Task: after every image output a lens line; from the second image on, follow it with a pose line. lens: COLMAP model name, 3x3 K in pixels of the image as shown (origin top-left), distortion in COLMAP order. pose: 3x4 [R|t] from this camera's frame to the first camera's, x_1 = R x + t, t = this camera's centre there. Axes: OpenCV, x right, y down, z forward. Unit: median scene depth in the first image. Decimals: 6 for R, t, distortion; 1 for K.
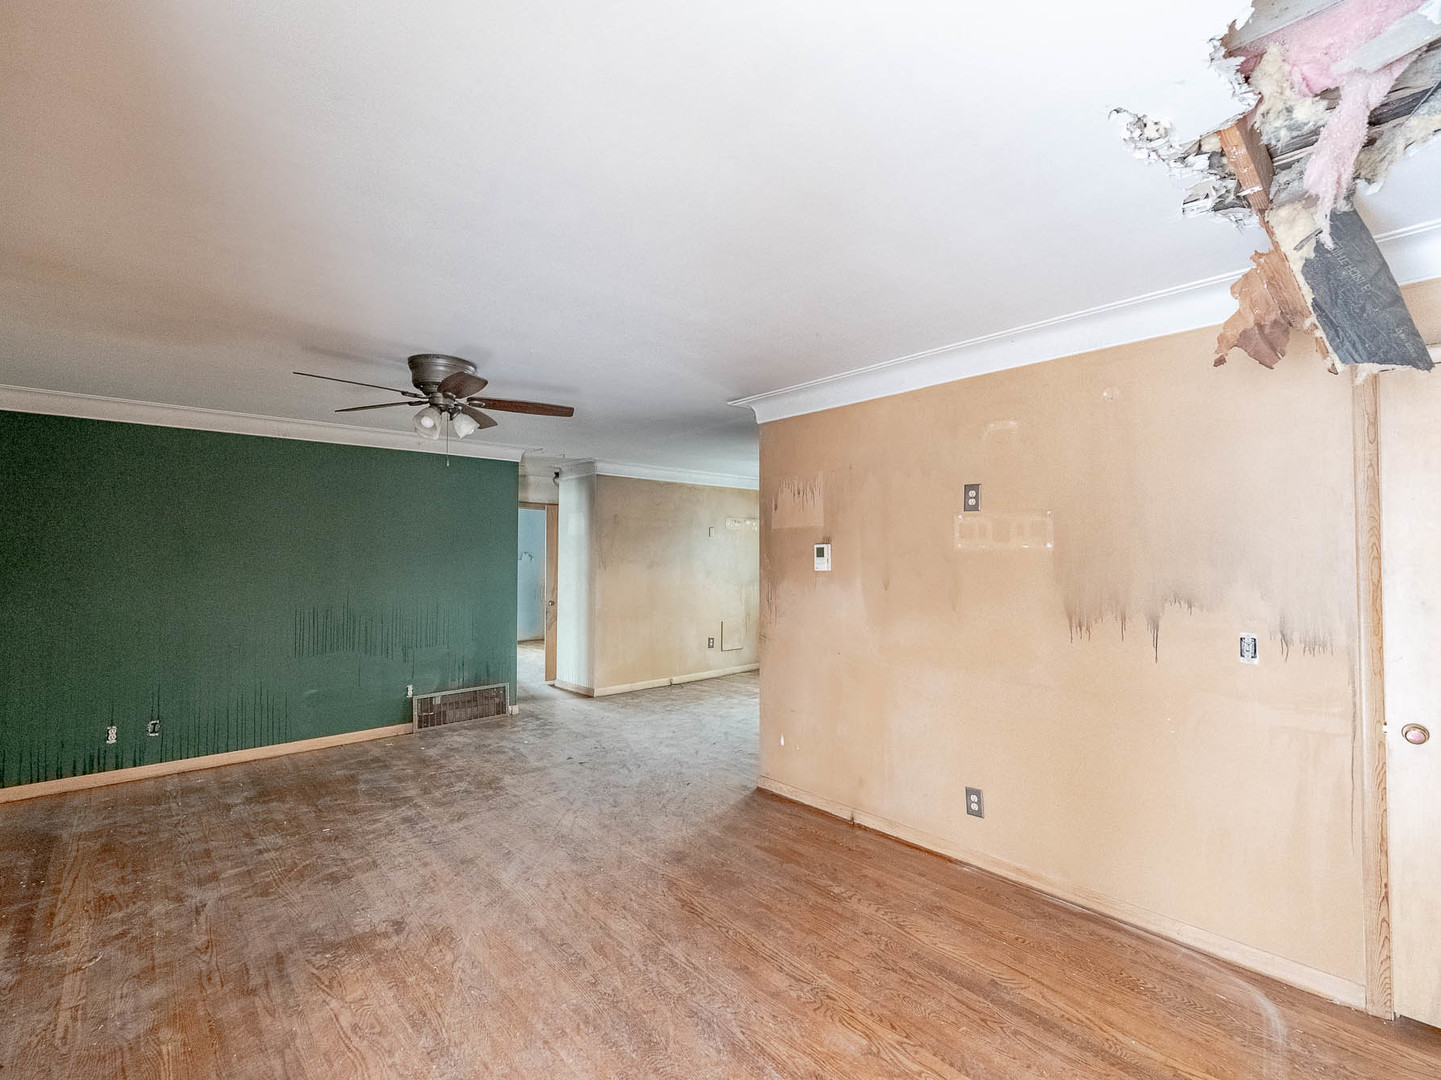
lens RADIAL K [[661.6, 0, 720.5], [0, 661.6, 540.0], [0, 0, 1]] dist [0.000158, 0.000746]
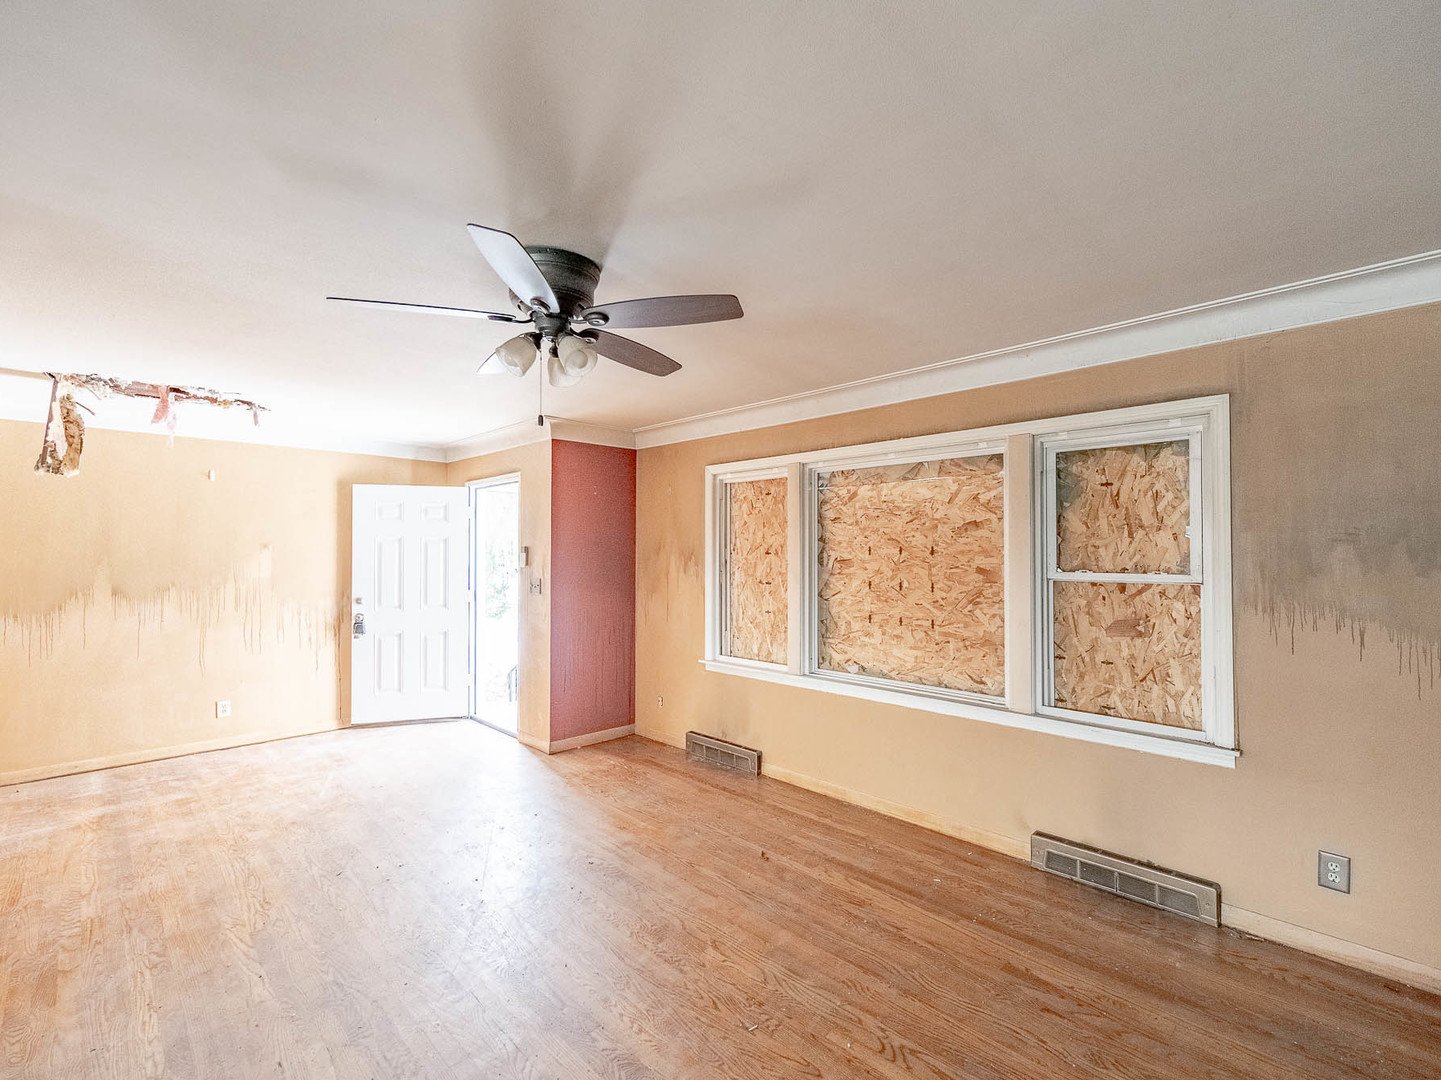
lens RADIAL K [[661.6, 0, 720.5], [0, 661.6, 540.0], [0, 0, 1]] dist [0.000158, 0.000746]
pose [[-0.999043, -0.000461, -0.043732, -0.758278], [0.000894, 0.999520, -0.030953, 0.030141], [0.043725, -0.030962, -0.998564, 2.241022]]
